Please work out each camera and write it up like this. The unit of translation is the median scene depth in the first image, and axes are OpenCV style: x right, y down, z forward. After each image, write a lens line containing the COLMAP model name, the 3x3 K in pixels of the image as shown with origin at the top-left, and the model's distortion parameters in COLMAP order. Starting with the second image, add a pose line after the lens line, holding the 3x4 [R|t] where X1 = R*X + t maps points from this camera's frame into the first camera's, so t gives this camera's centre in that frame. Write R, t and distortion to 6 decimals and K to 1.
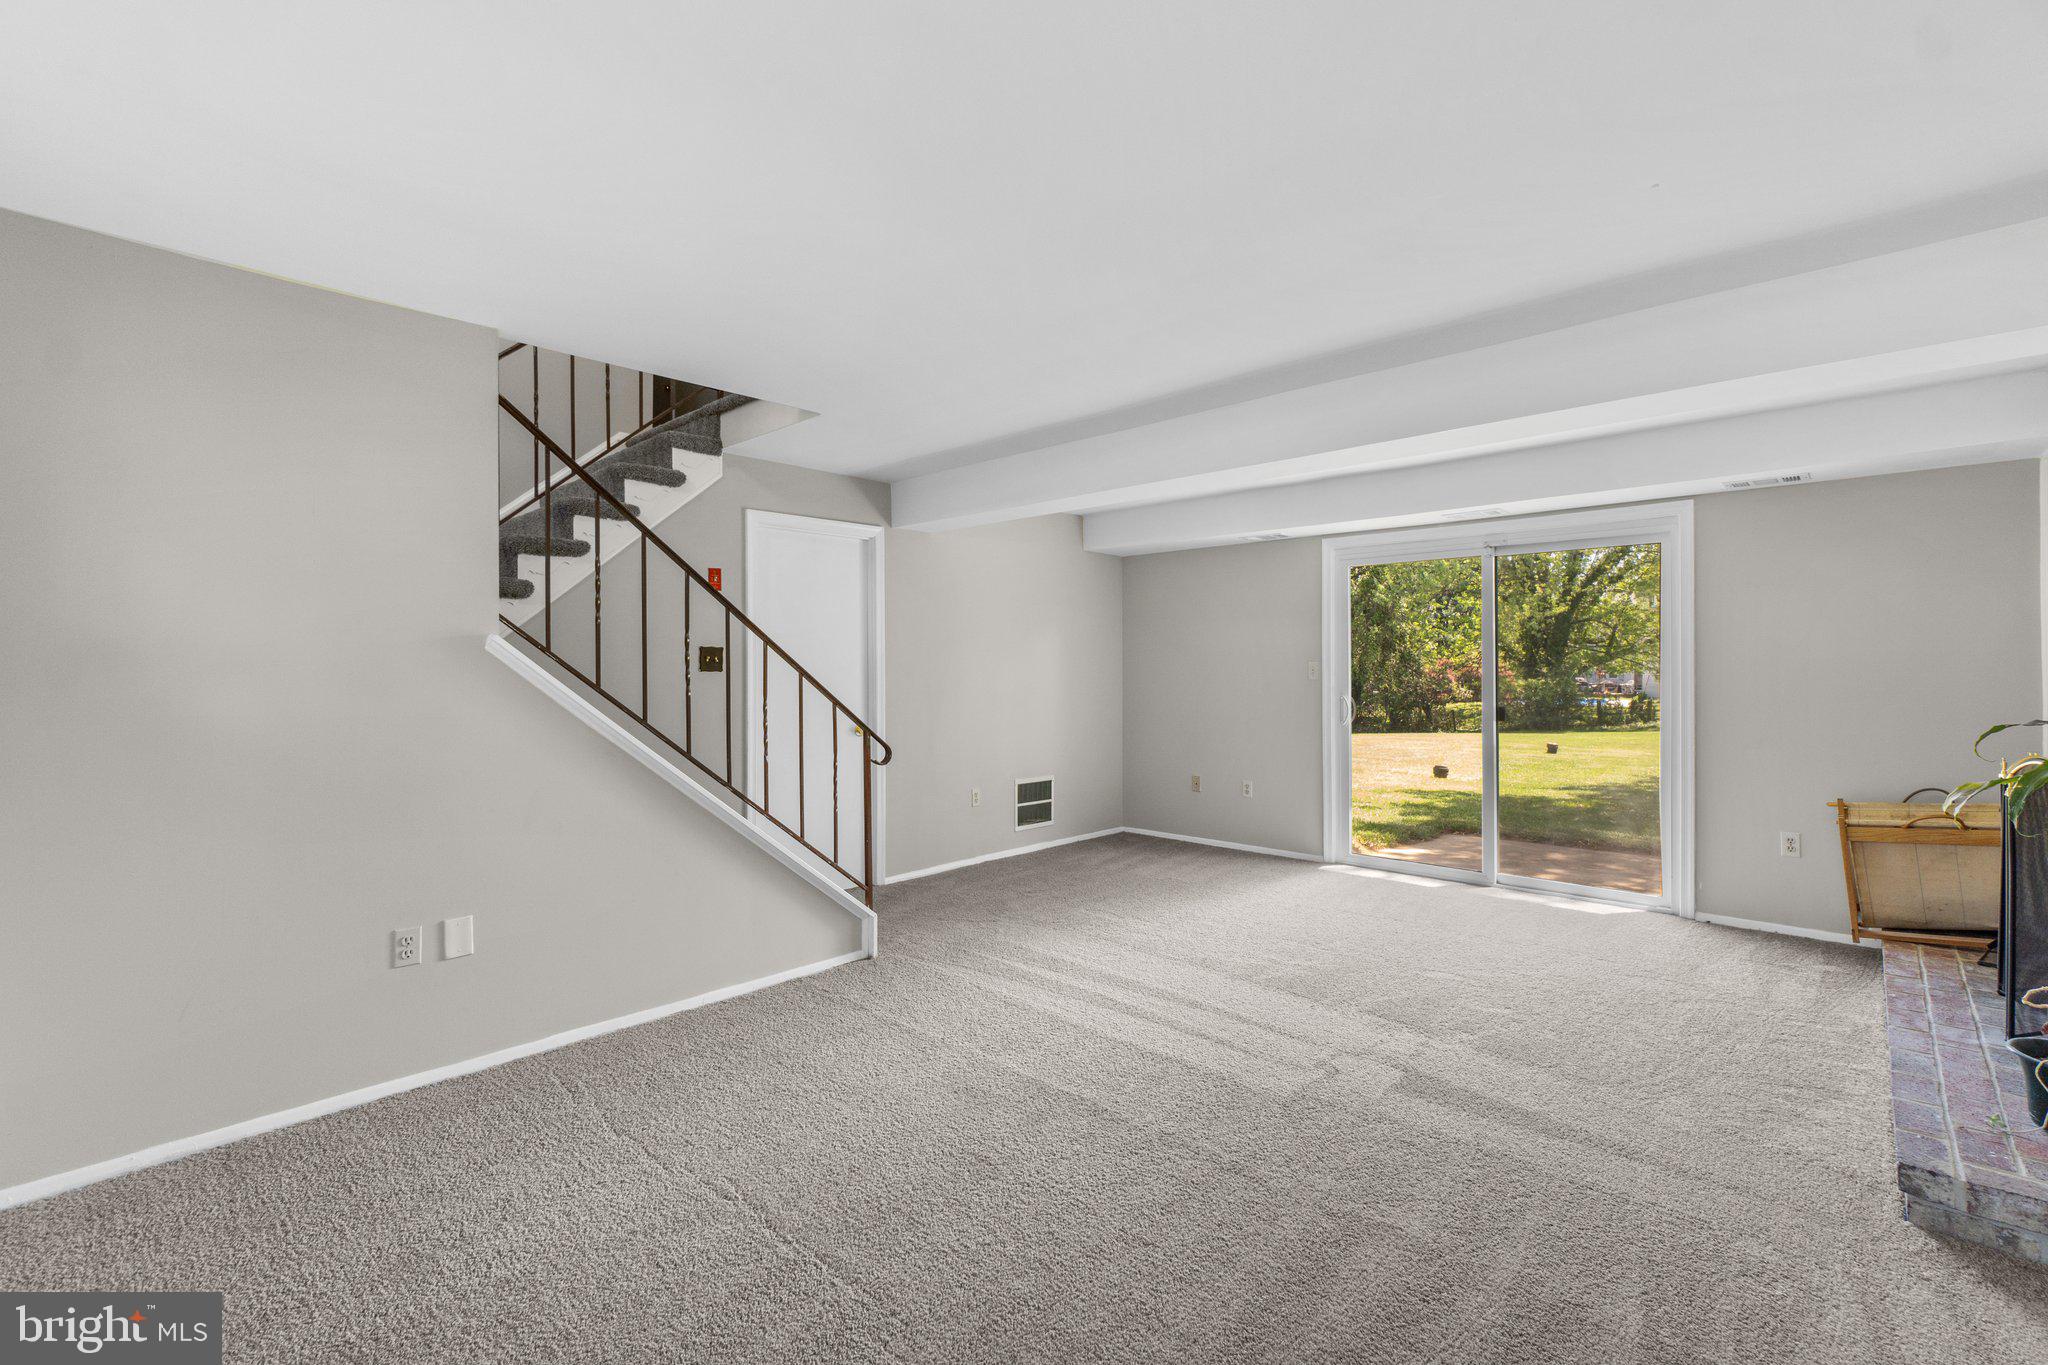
lens RADIAL K [[886.1, 0, 1024.0], [0, 886.1, 682.5], [0, 0, 1]] dist [0.000090, -0.000088]
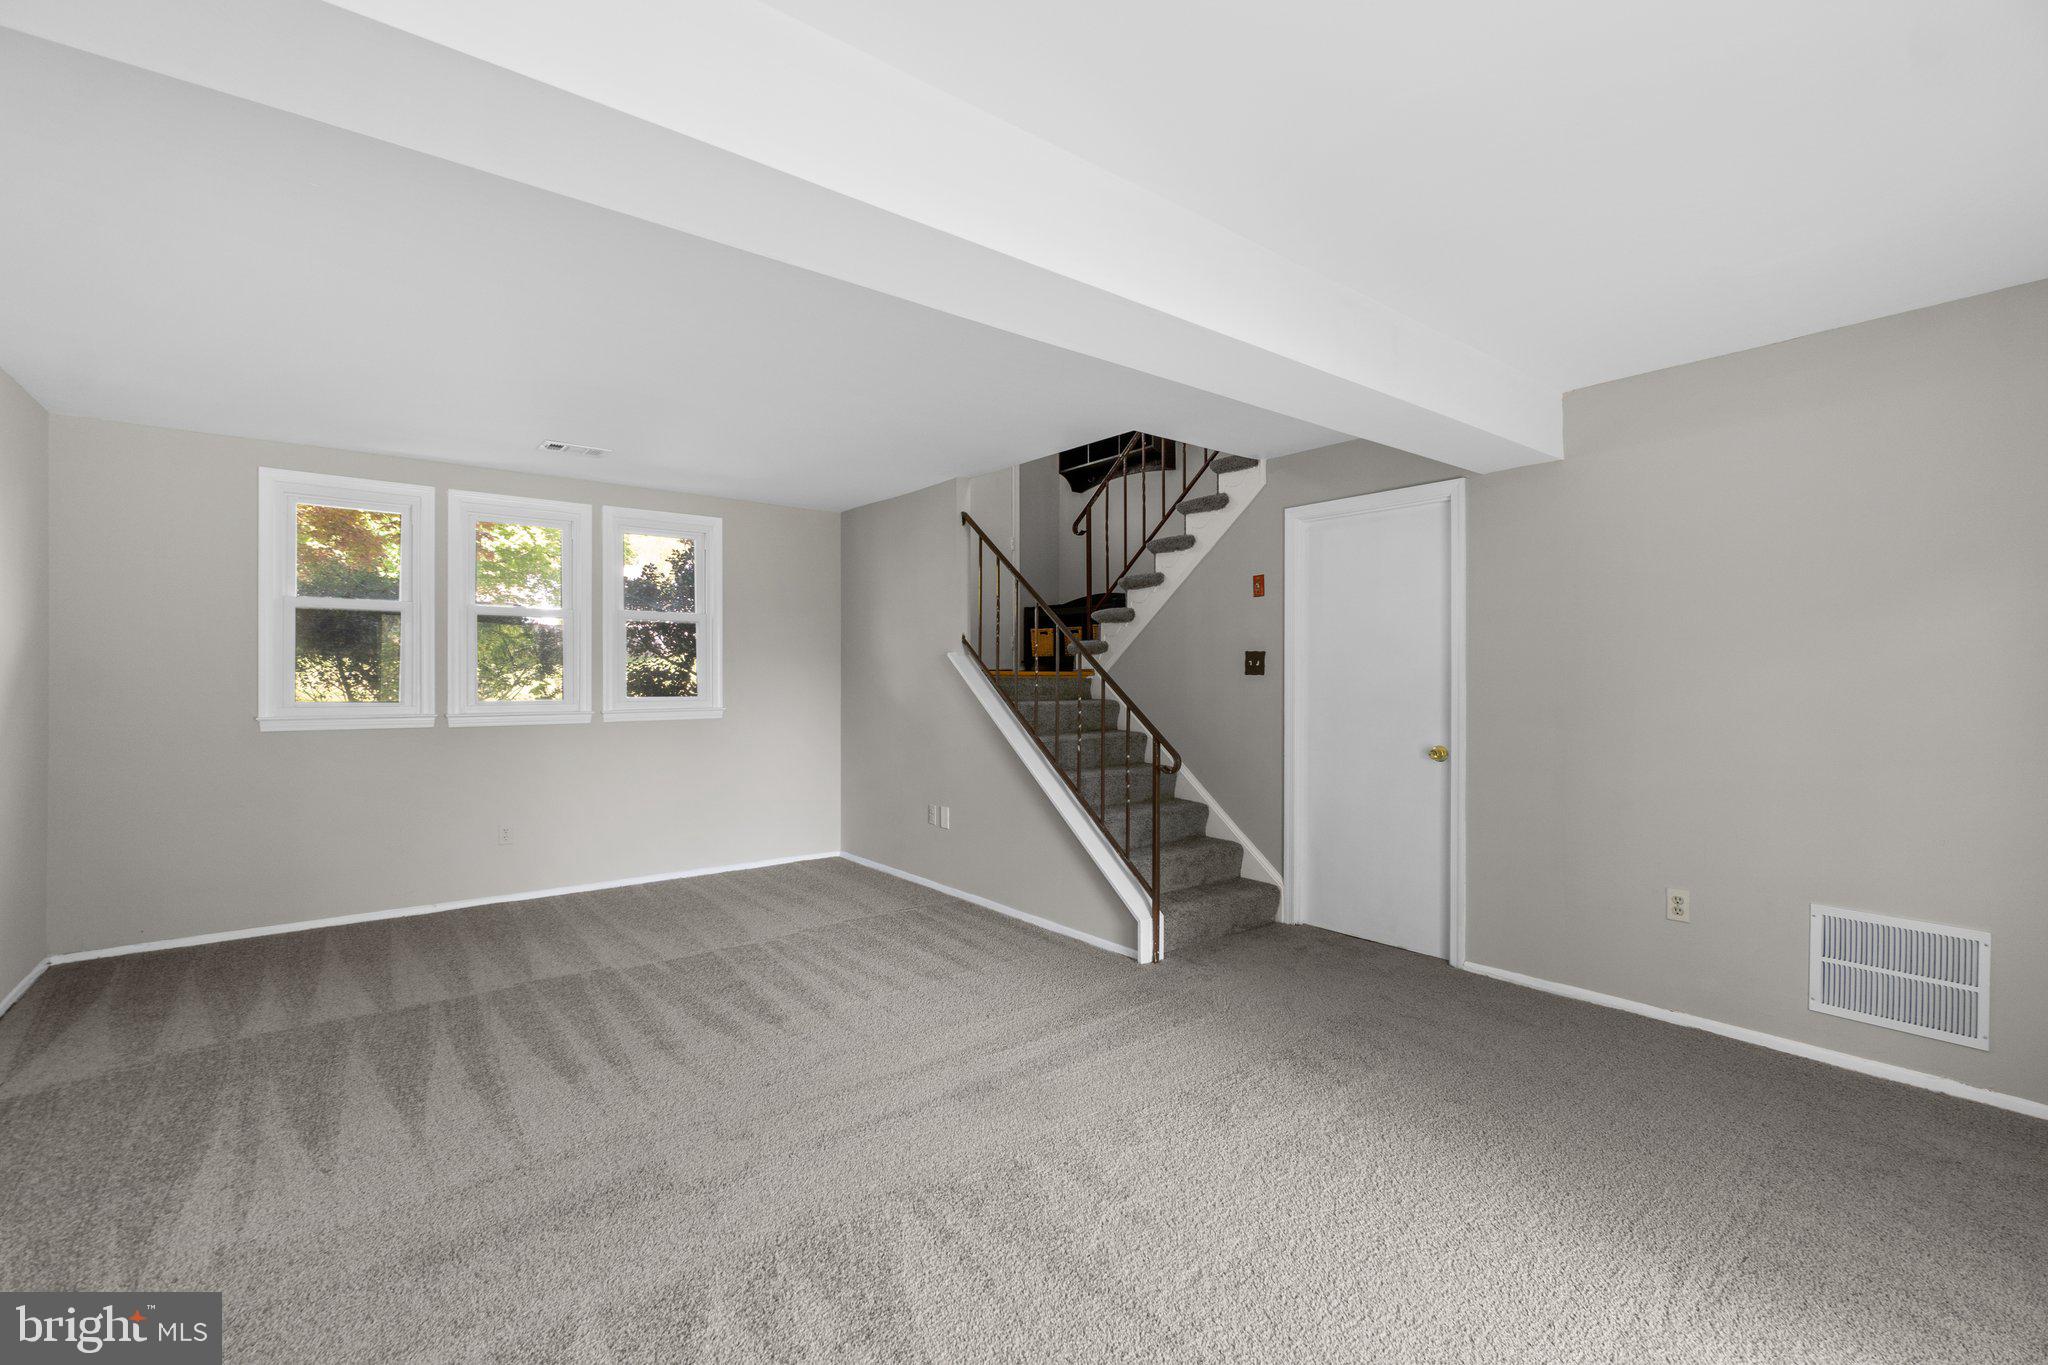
lens RADIAL K [[908.9, 0, 1024.0], [0, 908.9, 682.5], [0, 0, 1]] dist [0.000270, 0.000032]
pose [[-0.148124, 0.020196, -0.988763, 0.847173], [-0.009731, 0.999713, 0.021877, -0.027060], [0.988921, 0.012862, -0.147885, 1.009052]]
